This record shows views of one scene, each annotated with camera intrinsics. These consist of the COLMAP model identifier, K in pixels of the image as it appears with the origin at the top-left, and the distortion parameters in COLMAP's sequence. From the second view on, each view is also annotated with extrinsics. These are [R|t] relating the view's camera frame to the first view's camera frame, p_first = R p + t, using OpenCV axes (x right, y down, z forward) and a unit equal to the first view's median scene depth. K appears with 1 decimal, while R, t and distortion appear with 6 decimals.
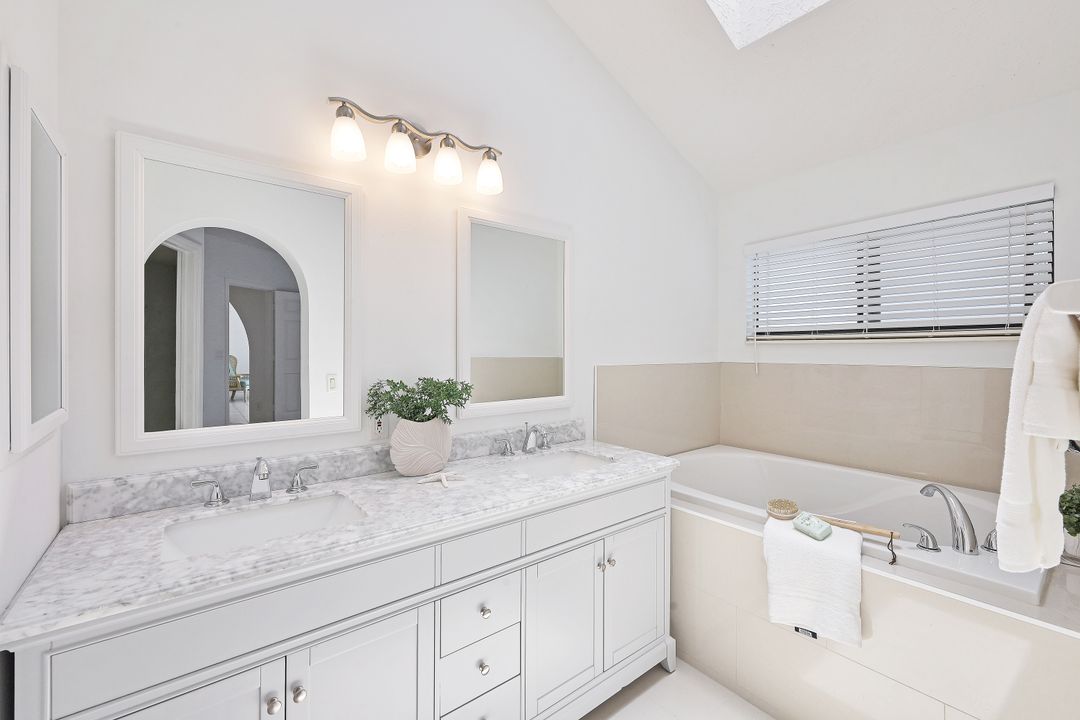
lens RADIAL K [[444.5, 0, 537.6], [0, 444.5, 354.3], [0, 0, 1]] dist [-0.003028, 0.000010]
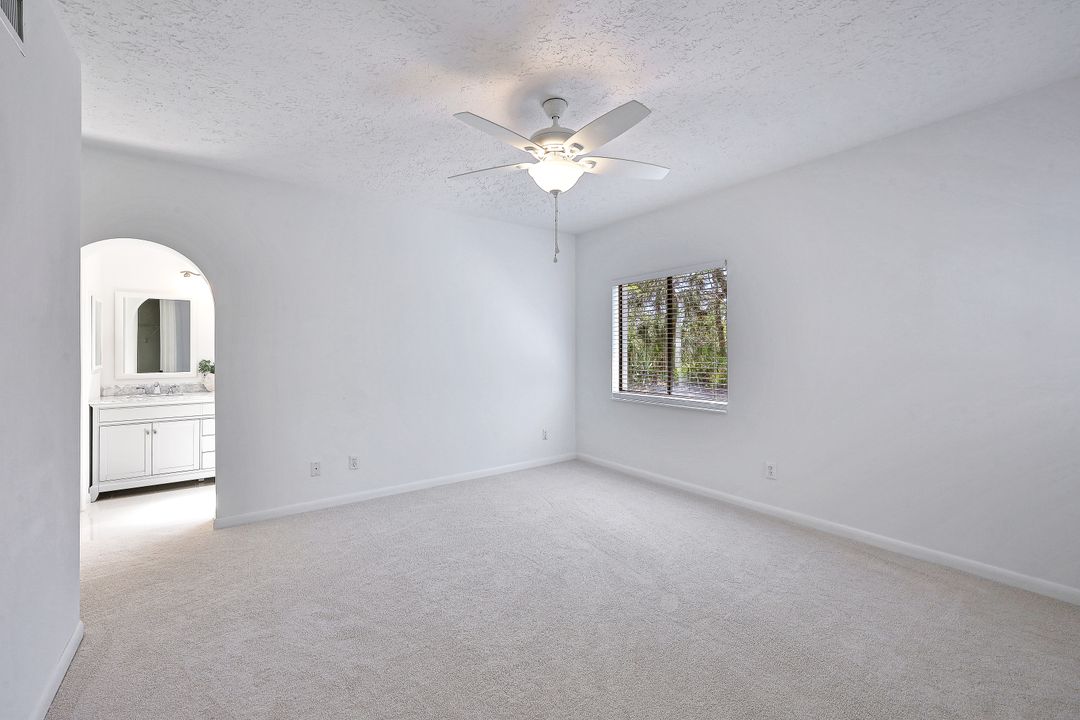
lens RADIAL K [[444.5, 0, 537.6], [0, 444.5, 354.3], [0, 0, 1]] dist [-0.003028, 0.000010]
pose [[0.999339, 0.000540, -0.036363, 2.696523], [-0.000616, 0.999998, -0.002055, 0.028658], [0.036361, 0.002076, 0.999337, -2.559376]]
